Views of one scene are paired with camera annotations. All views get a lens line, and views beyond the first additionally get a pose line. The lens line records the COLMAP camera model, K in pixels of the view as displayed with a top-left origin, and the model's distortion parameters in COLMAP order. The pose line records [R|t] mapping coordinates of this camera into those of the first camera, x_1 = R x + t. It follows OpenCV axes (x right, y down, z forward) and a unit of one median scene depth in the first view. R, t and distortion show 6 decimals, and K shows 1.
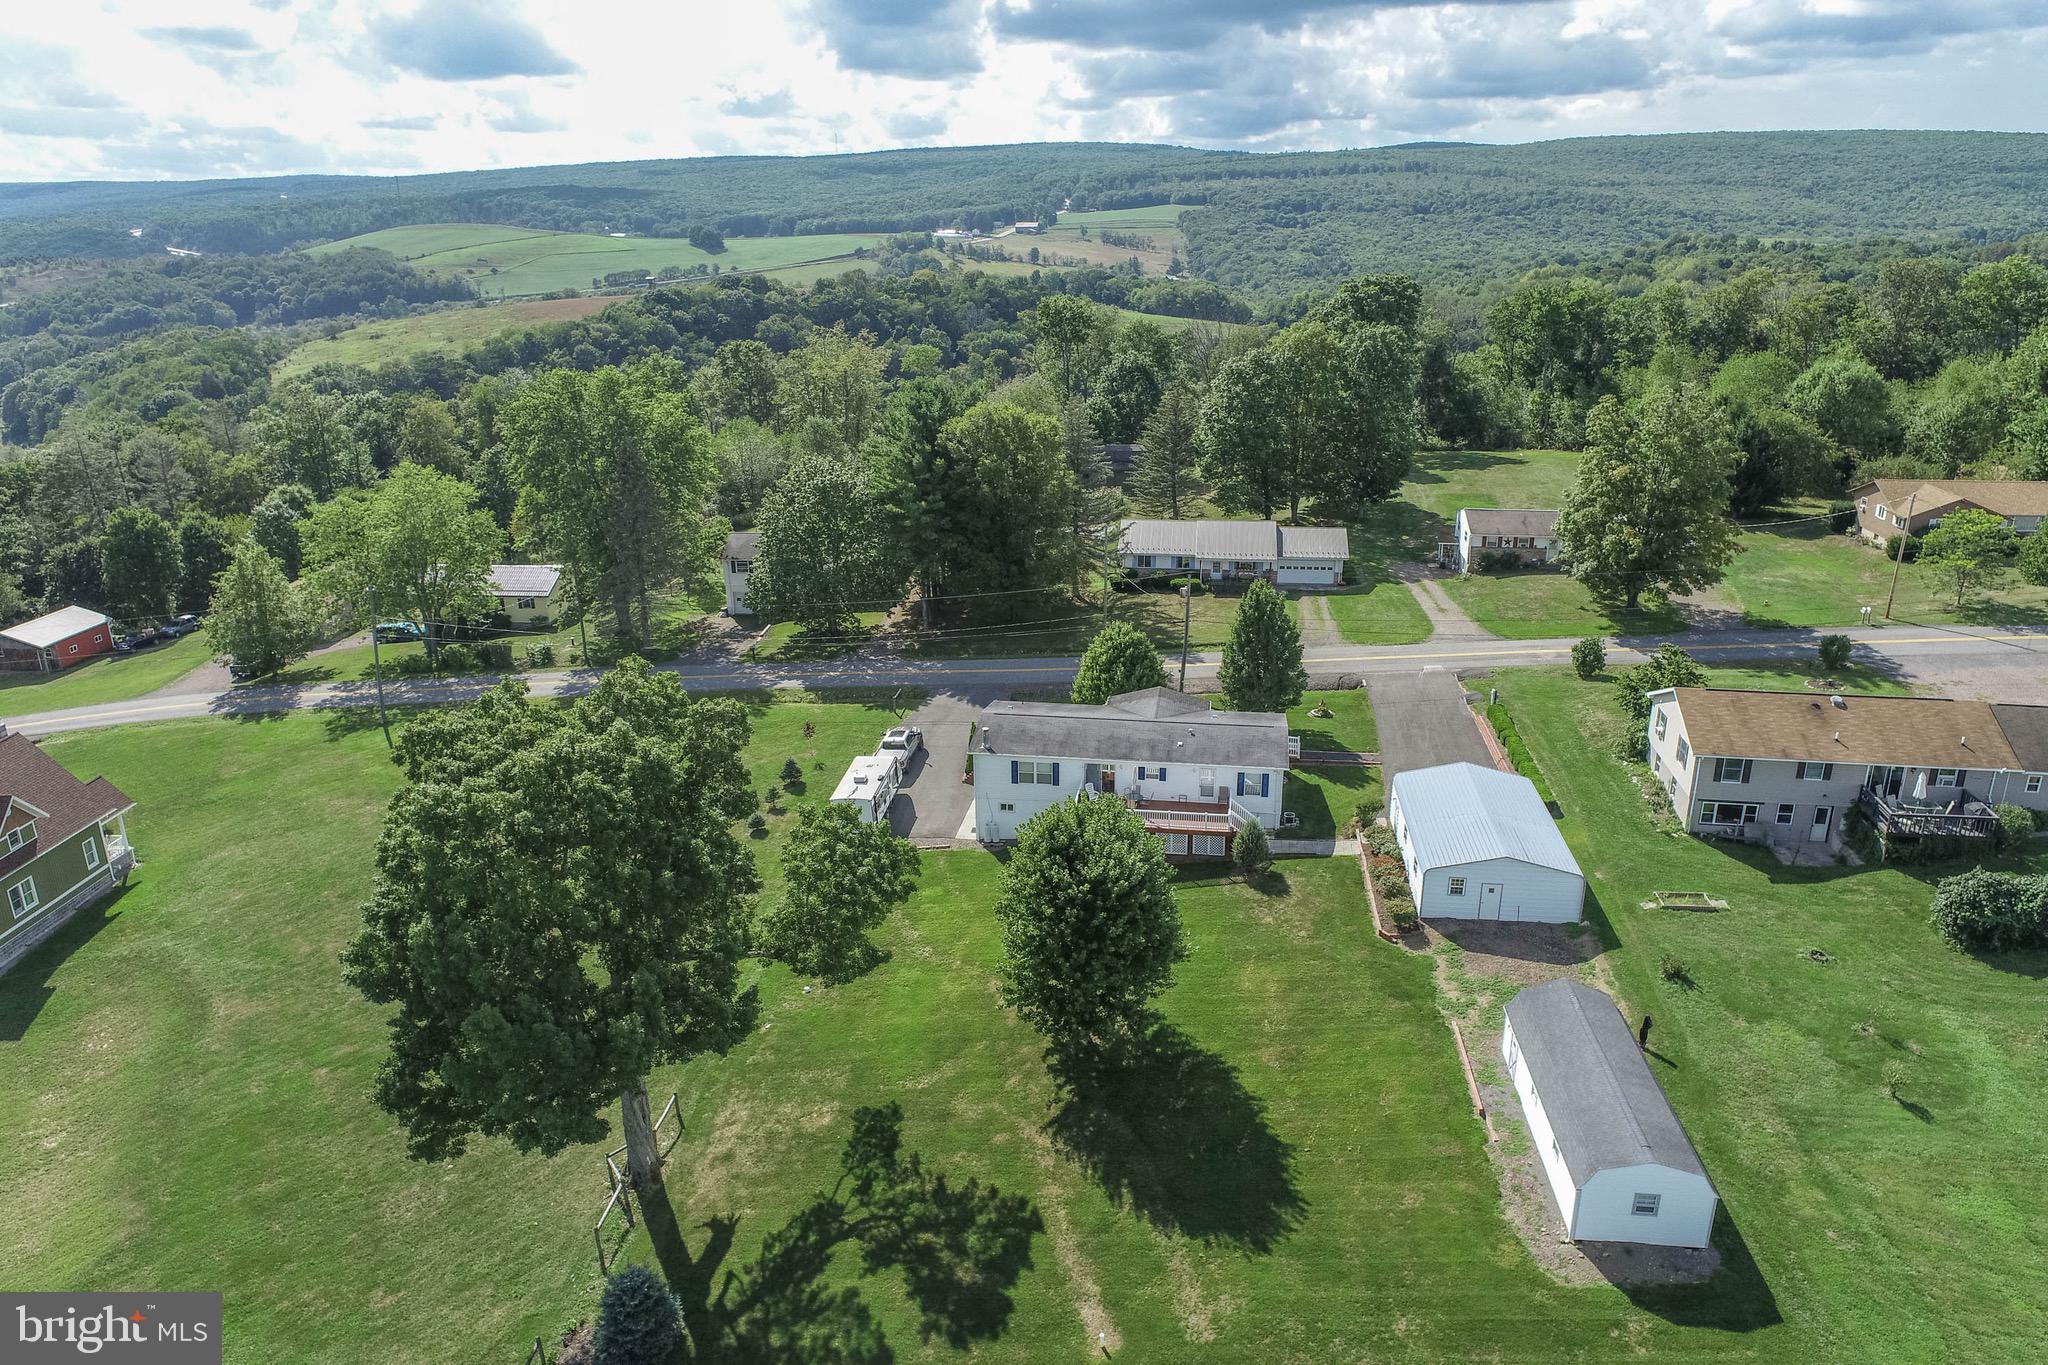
lens RADIAL K [[1382.2, 0, 1024.0], [0, 1382.2, 682.5], [0, 0, 1]] dist [-0.012234, 0.001733]
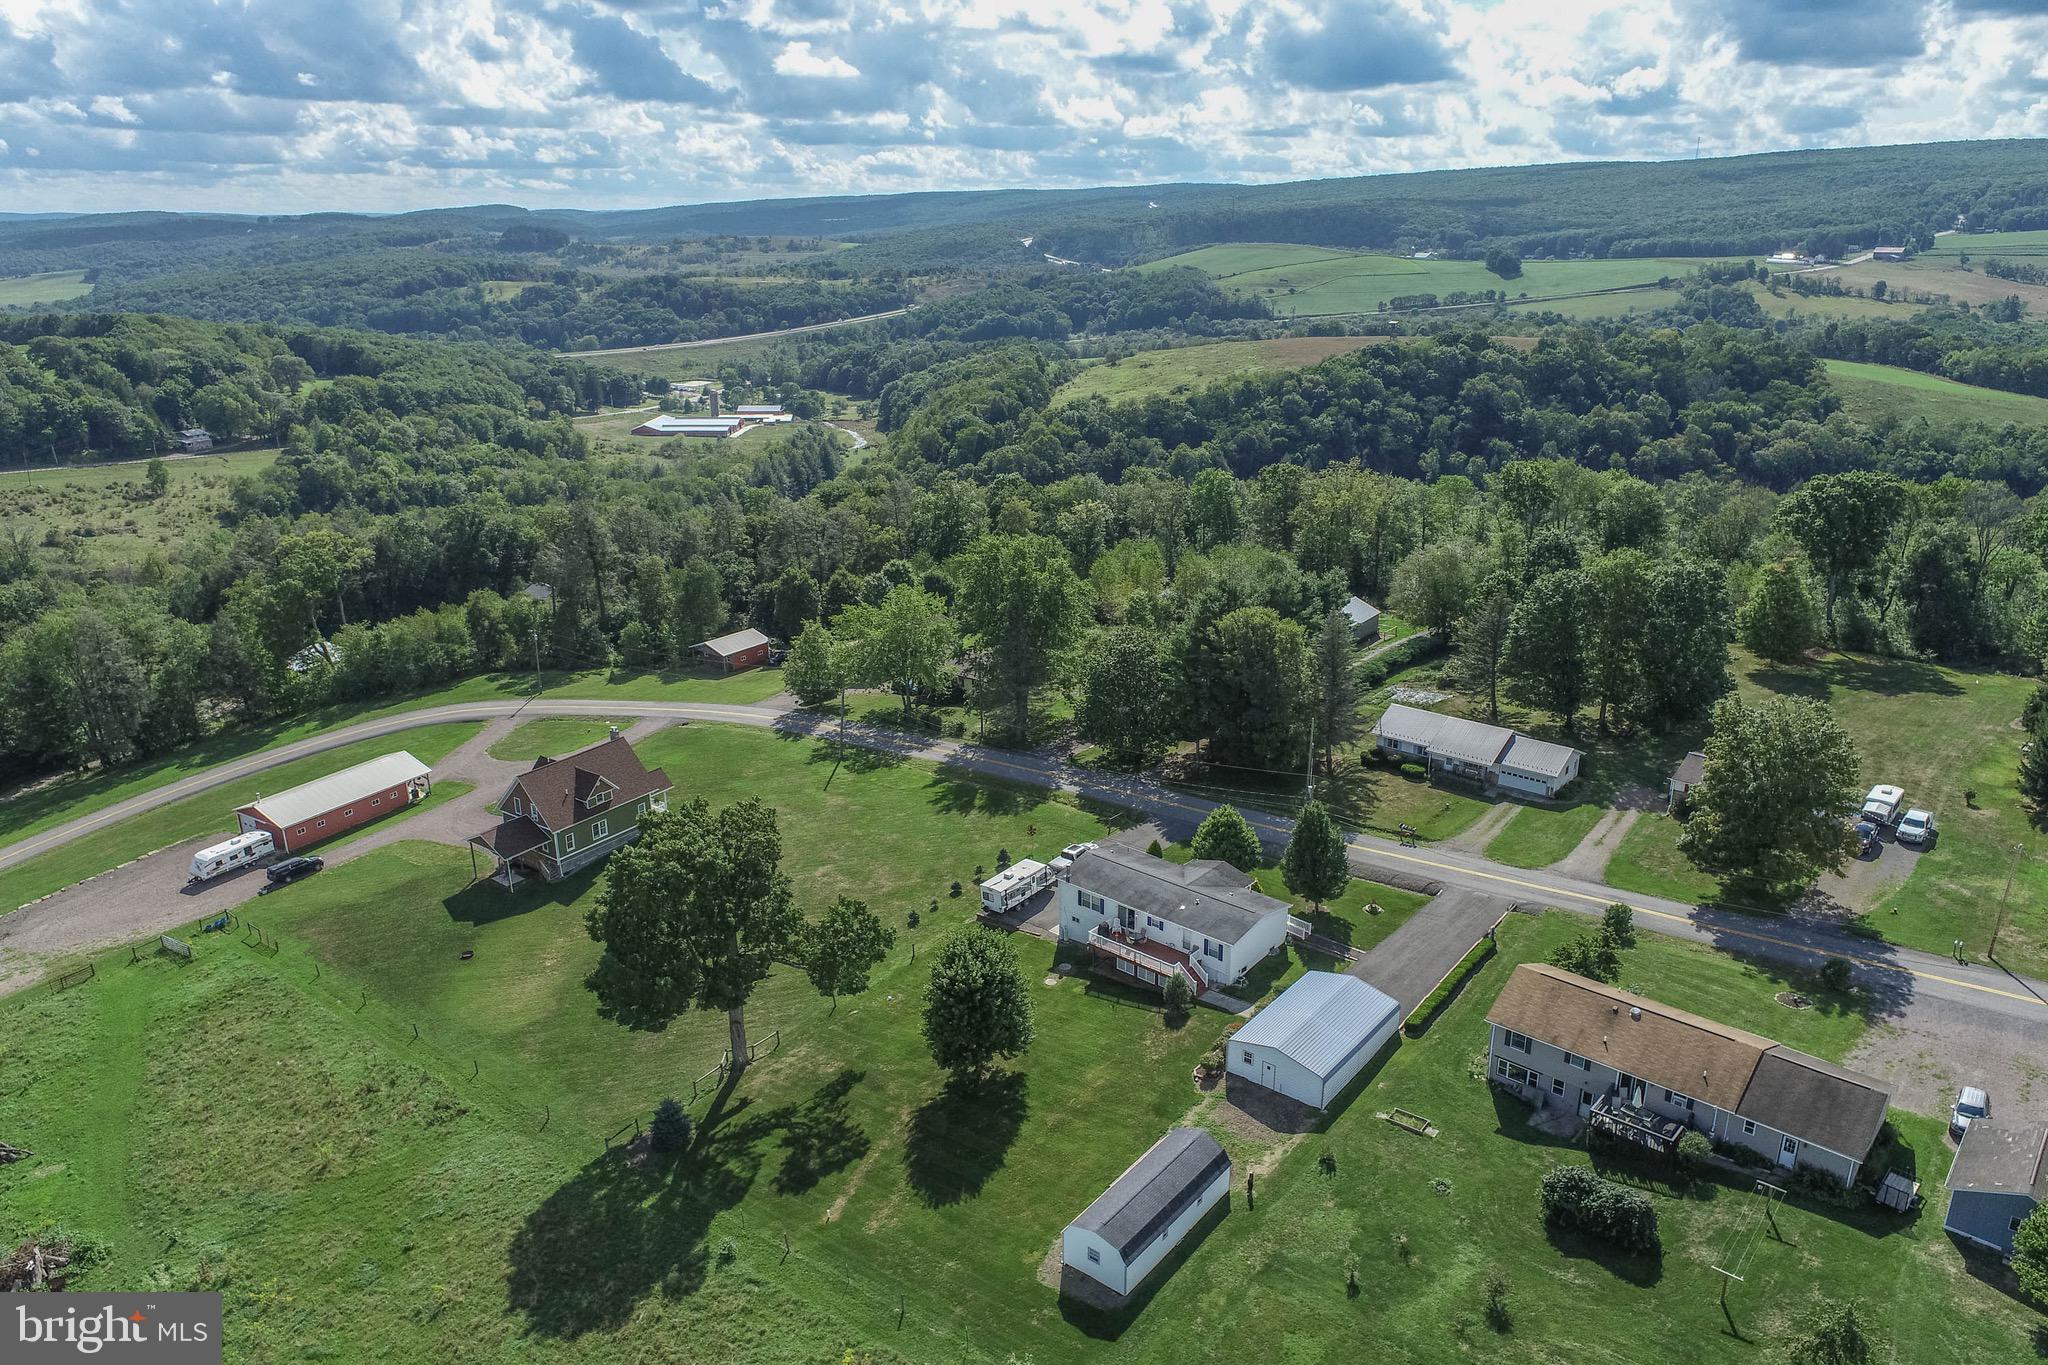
lens RADIAL K [[1382.2, 0, 1024.0], [0, 1382.2, 682.5], [0, 0, 1]] dist [-0.012234, 0.001733]
pose [[0.843847, 0.172229, -0.508192, 0.421924], [-0.171944, 0.983939, 0.047951, -0.143596], [0.508288, 0.046918, 0.859908, -0.201830]]
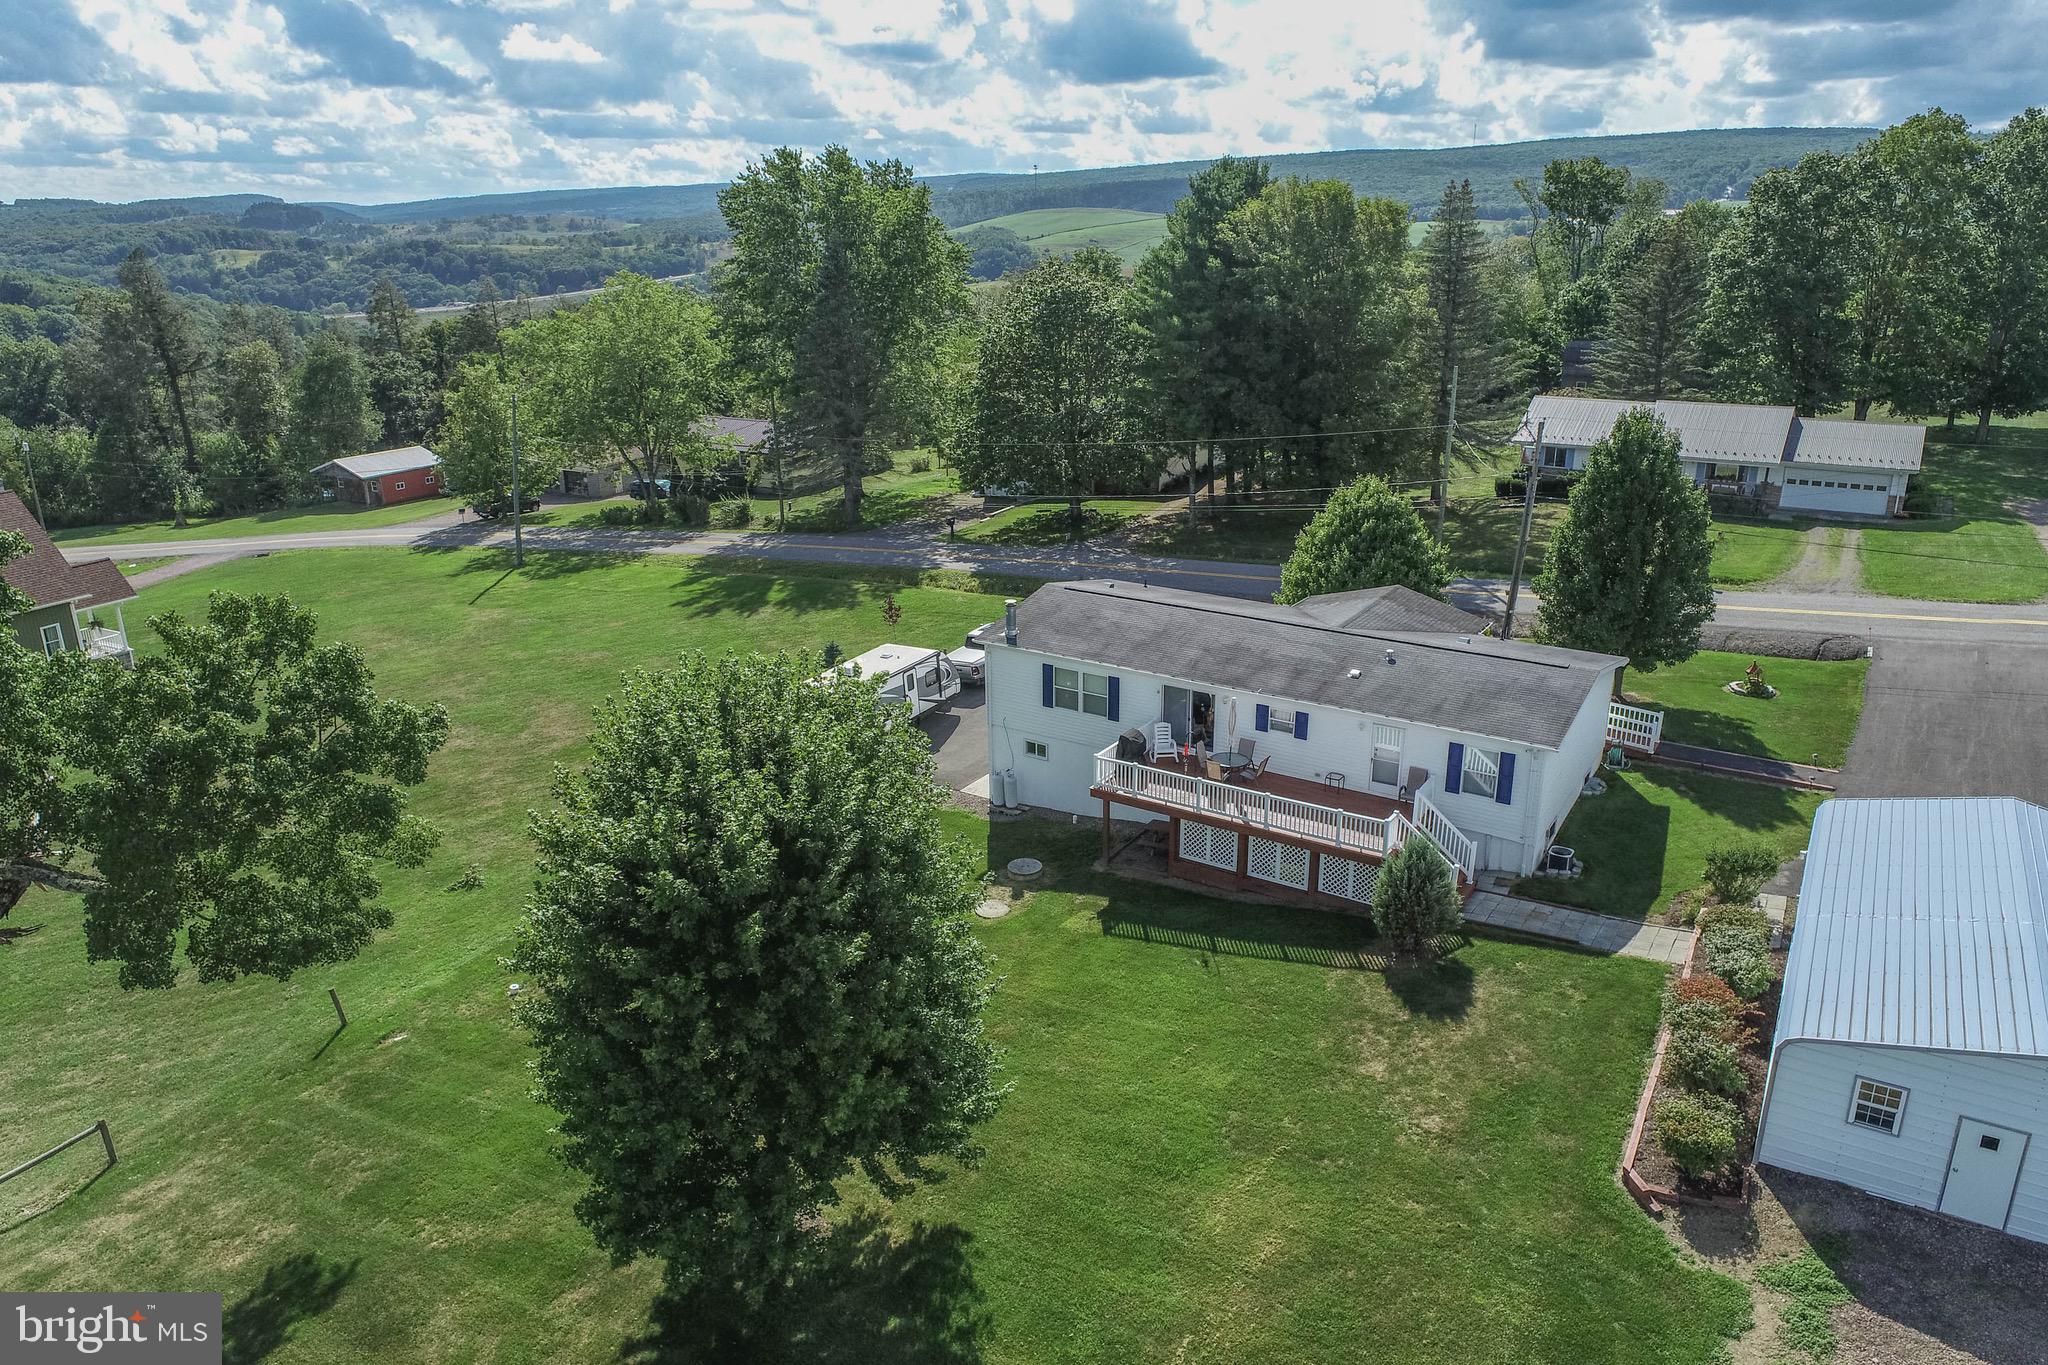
lens RADIAL K [[1386.4, 0, 1016.1], [0, 1386.4, 666.0], [0, 0, 1]] dist [-0.027029, 0.020549]
pose [[0.908230, 0.127890, -0.398450, 0.129089], [-0.132717, 0.991032, 0.015572, 0.032296], [0.396868, 0.038738, 0.917058, 0.315540]]
